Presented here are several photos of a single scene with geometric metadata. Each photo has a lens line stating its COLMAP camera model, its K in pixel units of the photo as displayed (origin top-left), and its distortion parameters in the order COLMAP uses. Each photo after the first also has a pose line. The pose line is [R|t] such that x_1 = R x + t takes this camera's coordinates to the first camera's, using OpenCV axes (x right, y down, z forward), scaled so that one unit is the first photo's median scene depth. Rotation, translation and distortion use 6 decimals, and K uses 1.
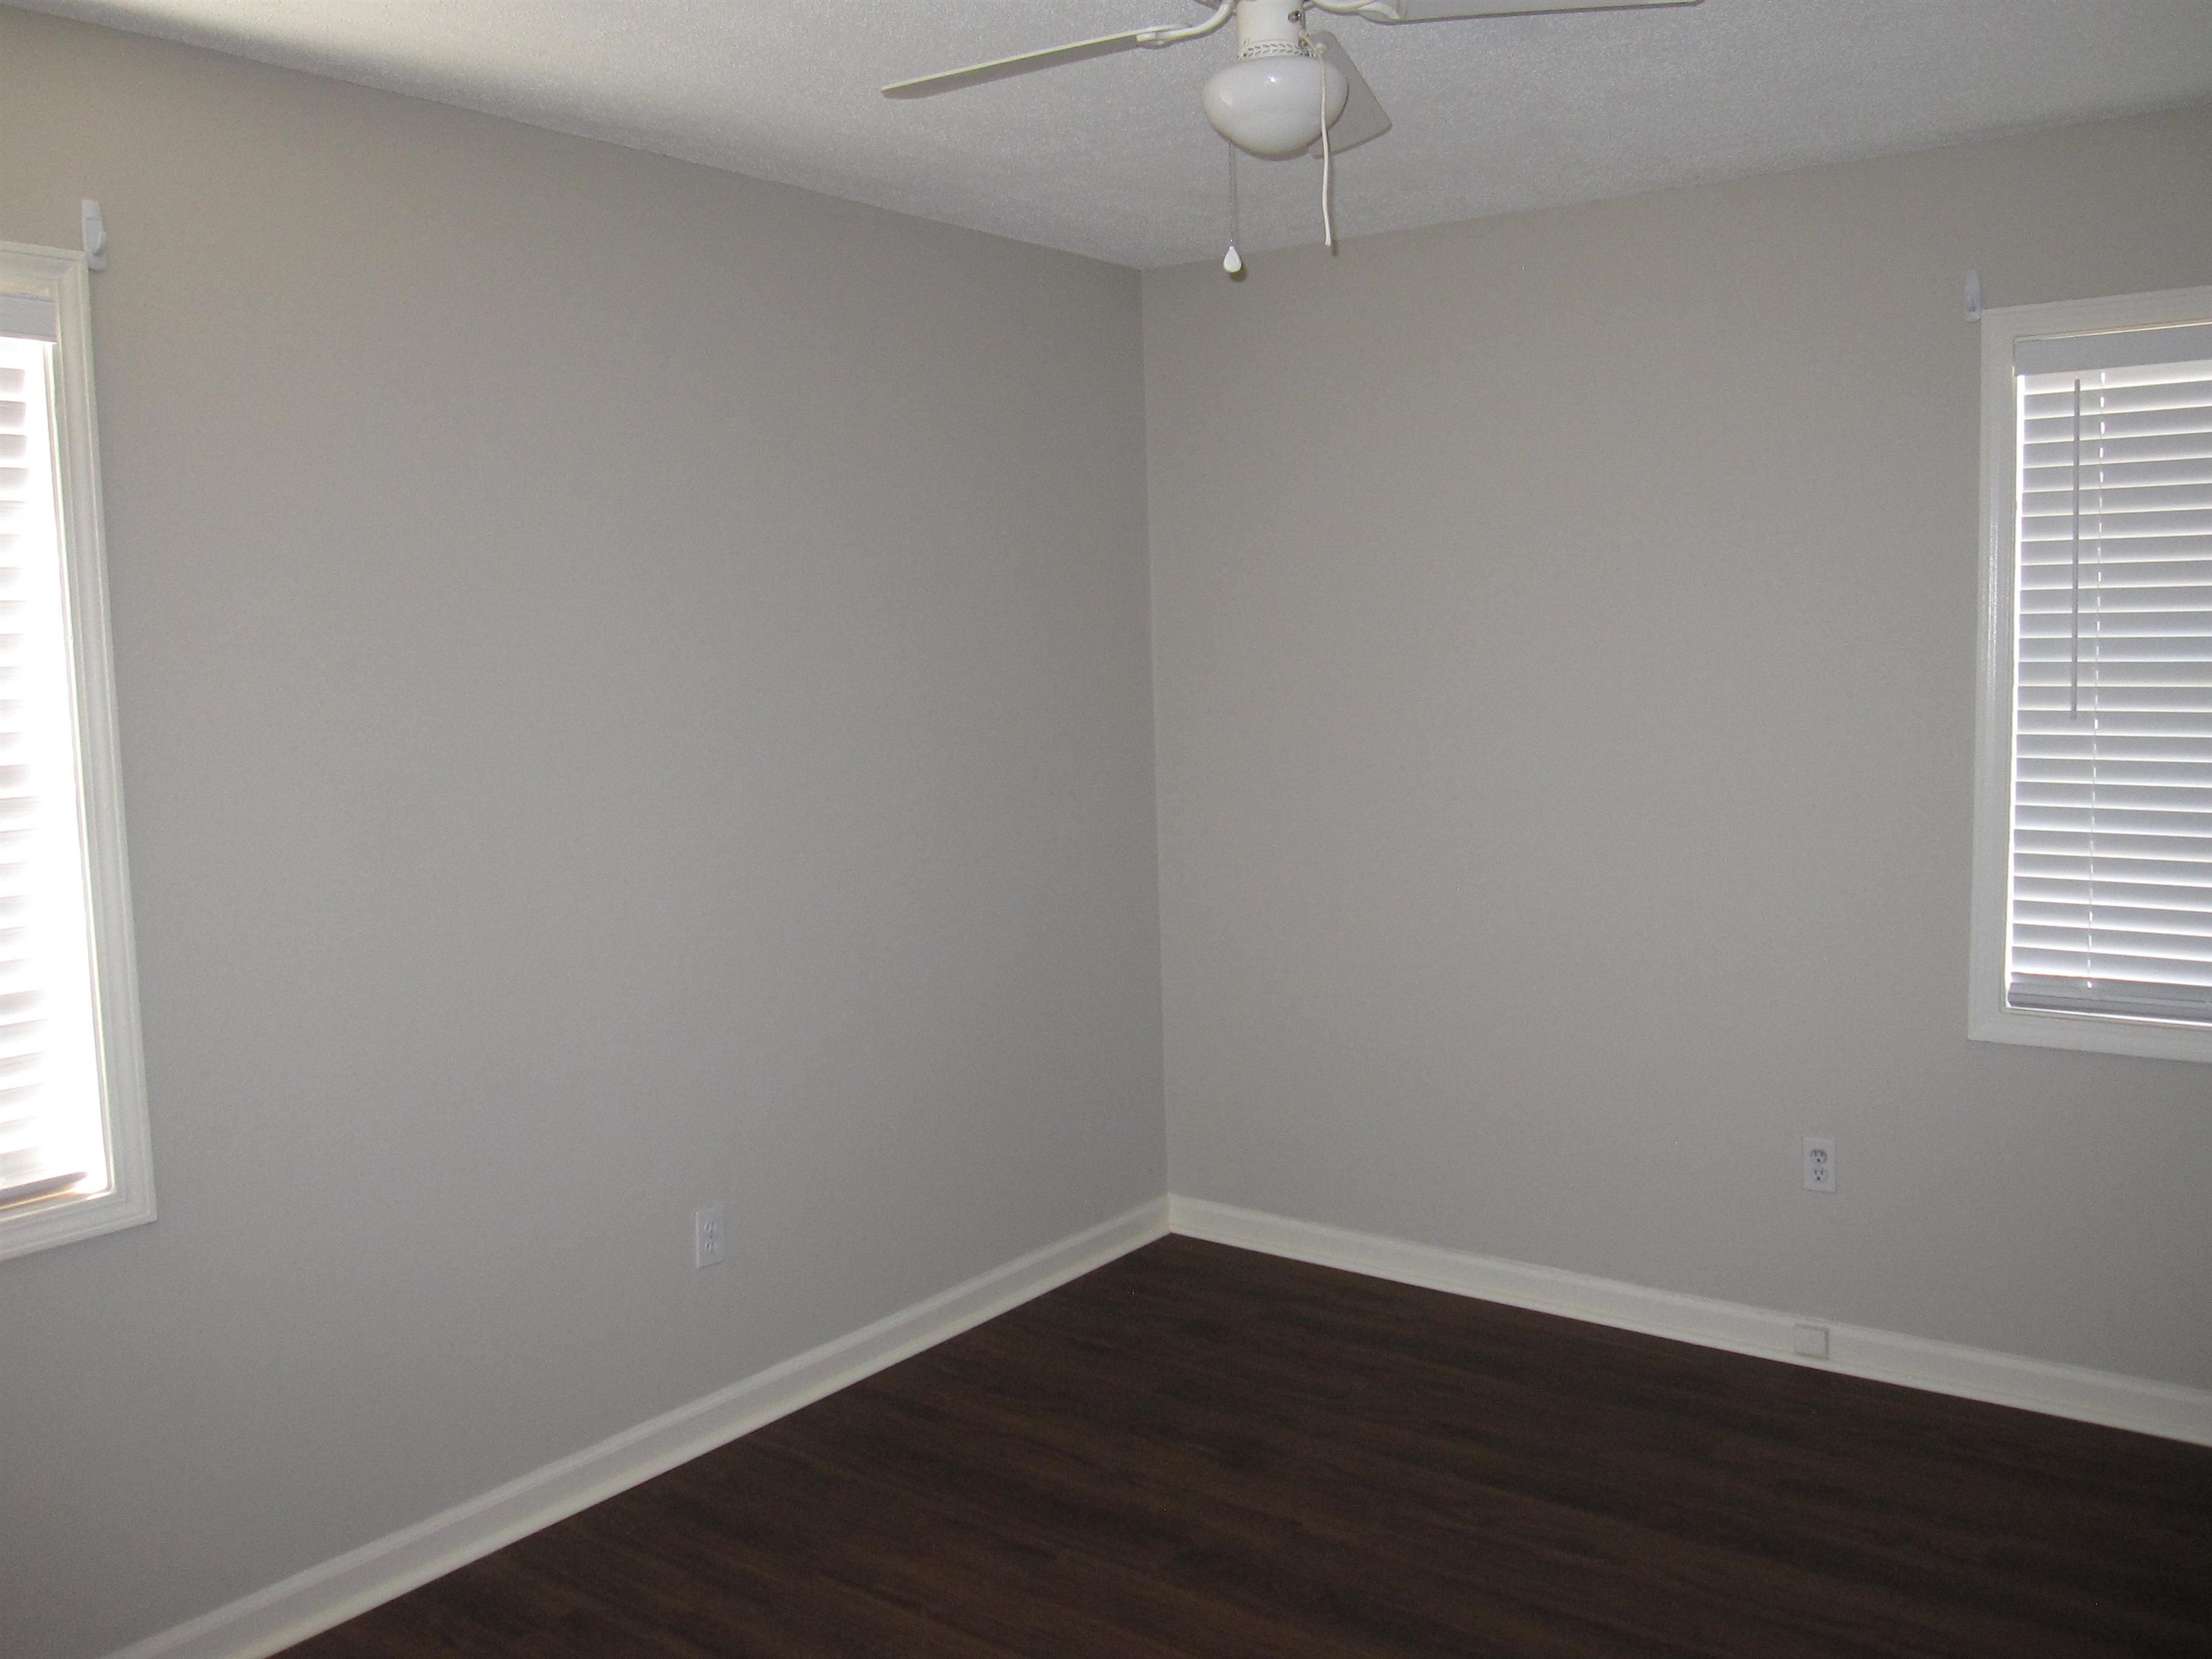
lens RADIAL K [[1843.1, 0, 1088.2], [0, 1843.1, 820.9], [0, 0, 1]] dist [-0.080240, 0.053755]
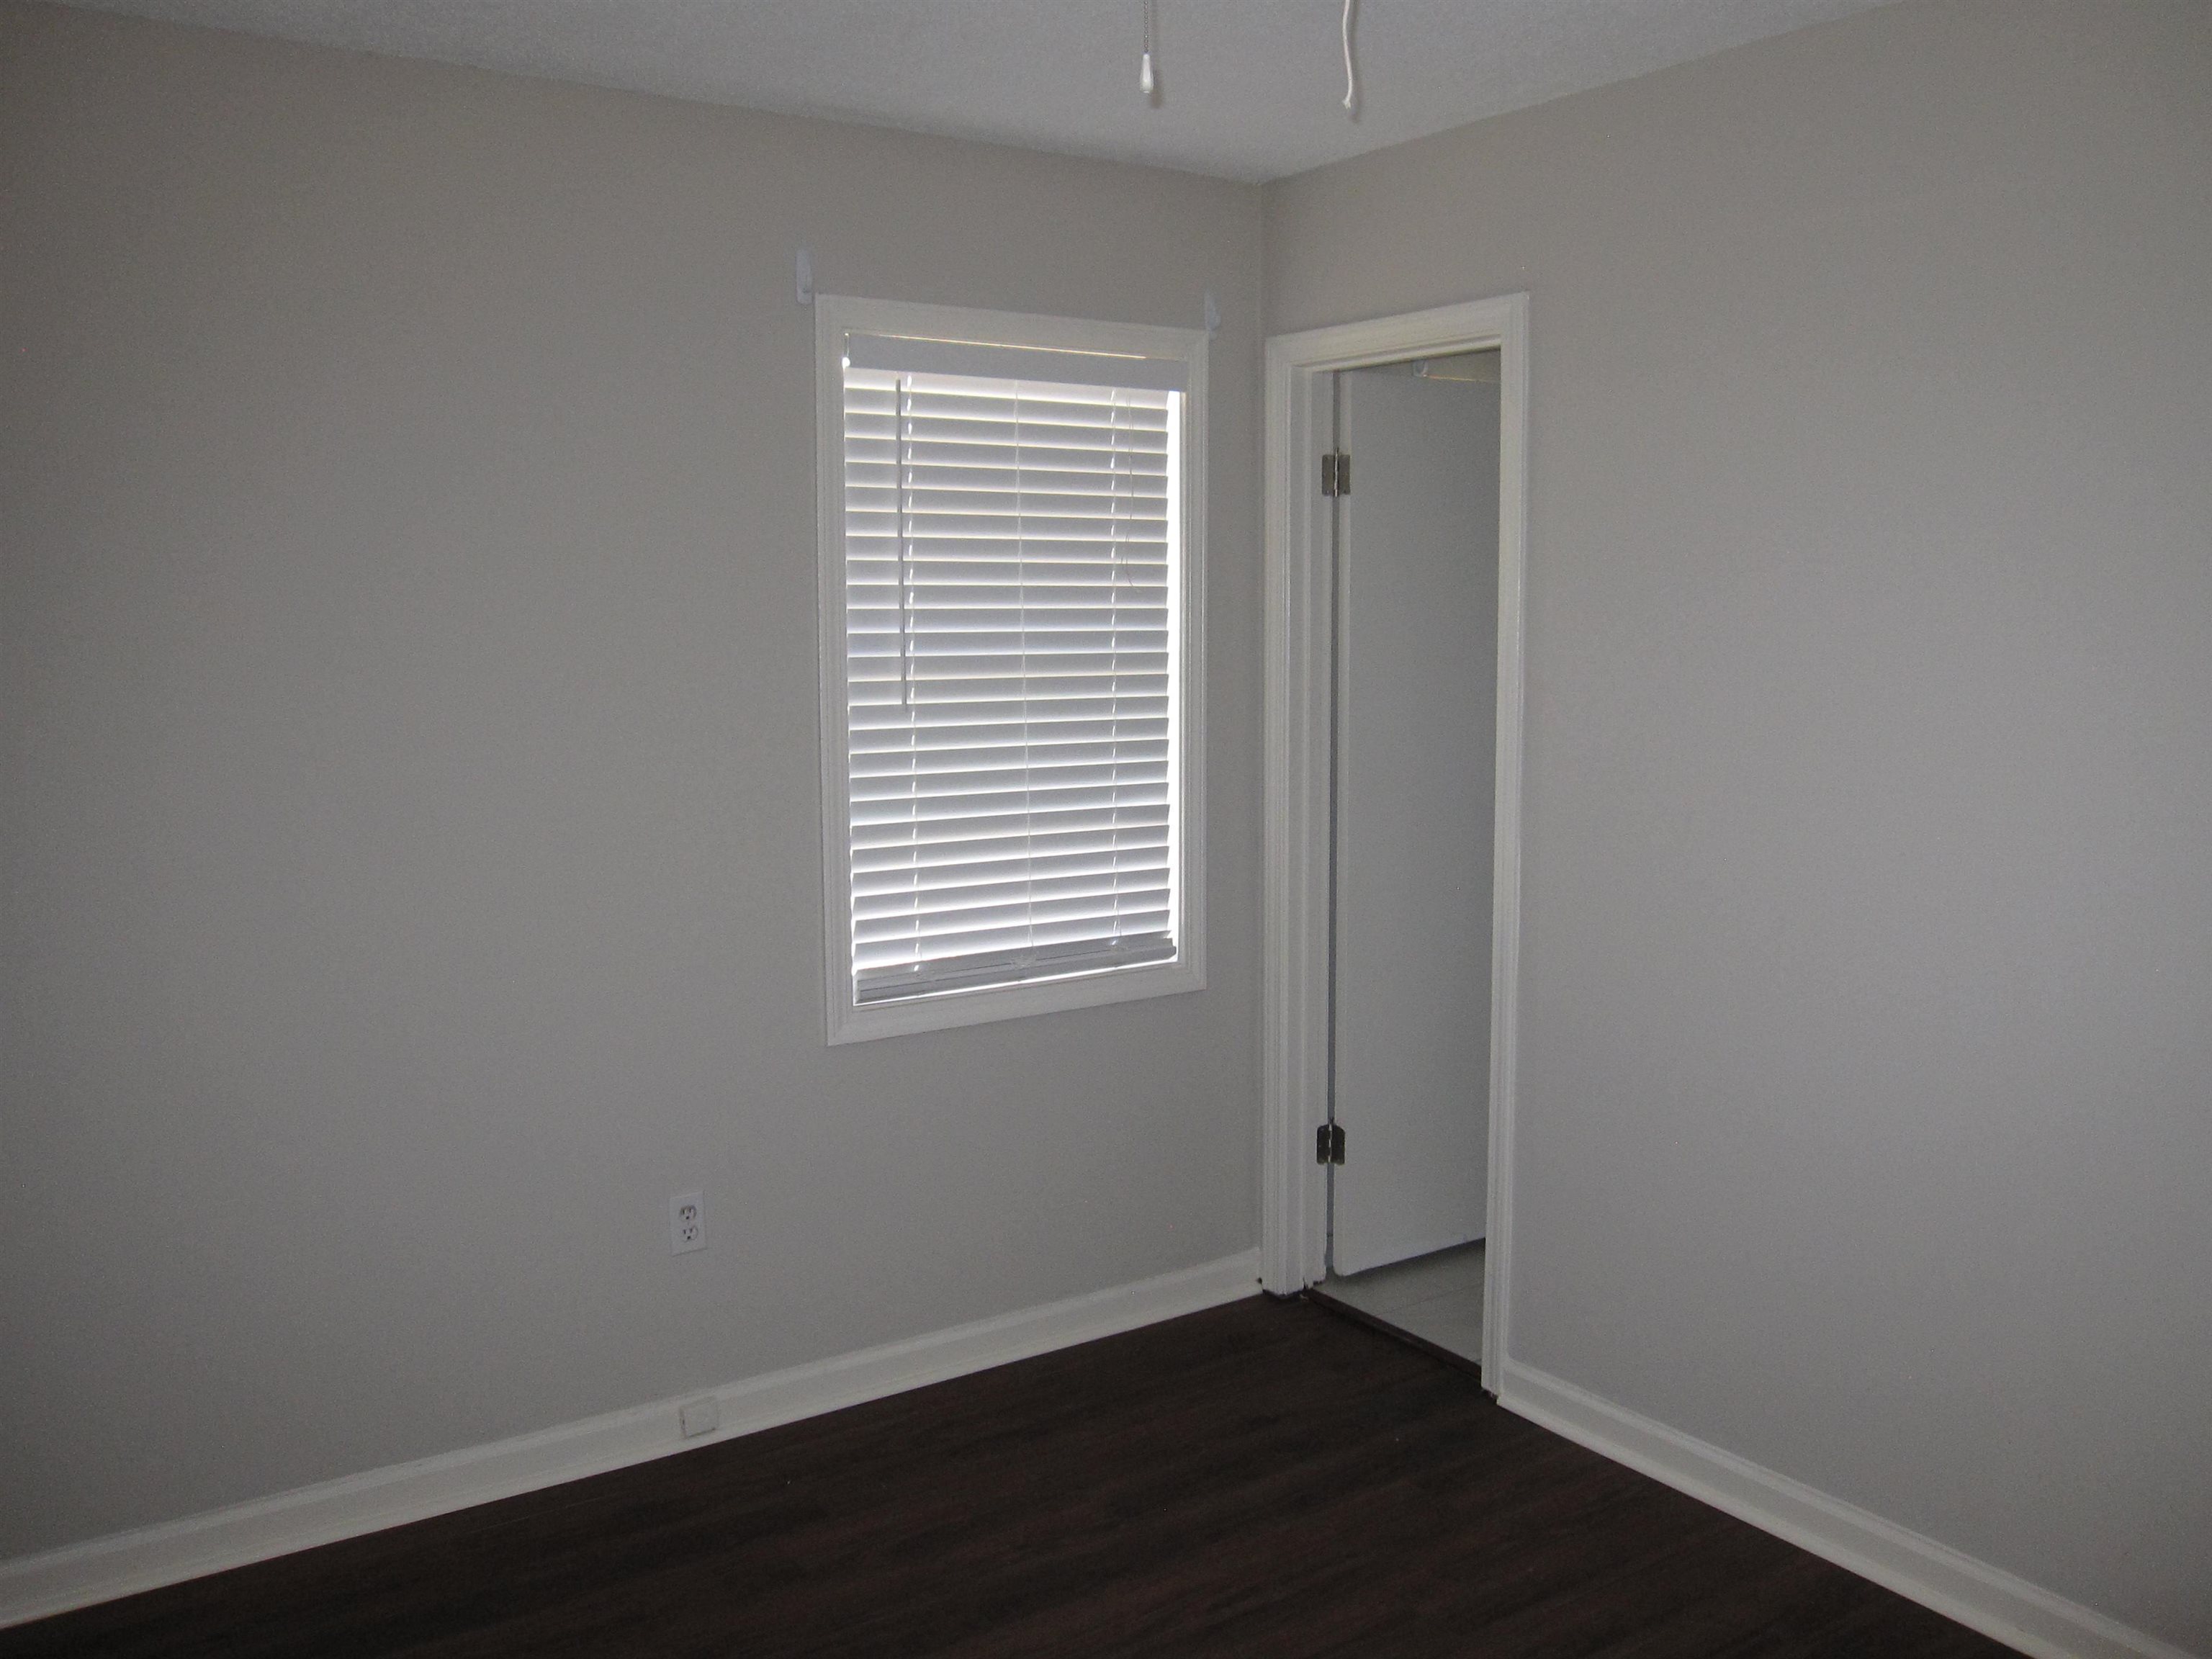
lens RADIAL K [[1843.1, 0, 1162.9], [0, 1843.1, 843.7], [0, 0, 1]] dist [-0.080240, 0.053755]
pose [[0.292755, -0.085459, 0.952361, -0.399305], [0.092703, 0.993843, 0.060685, -0.030956], [-0.951683, 0.070521, 0.298875, 0.538443]]
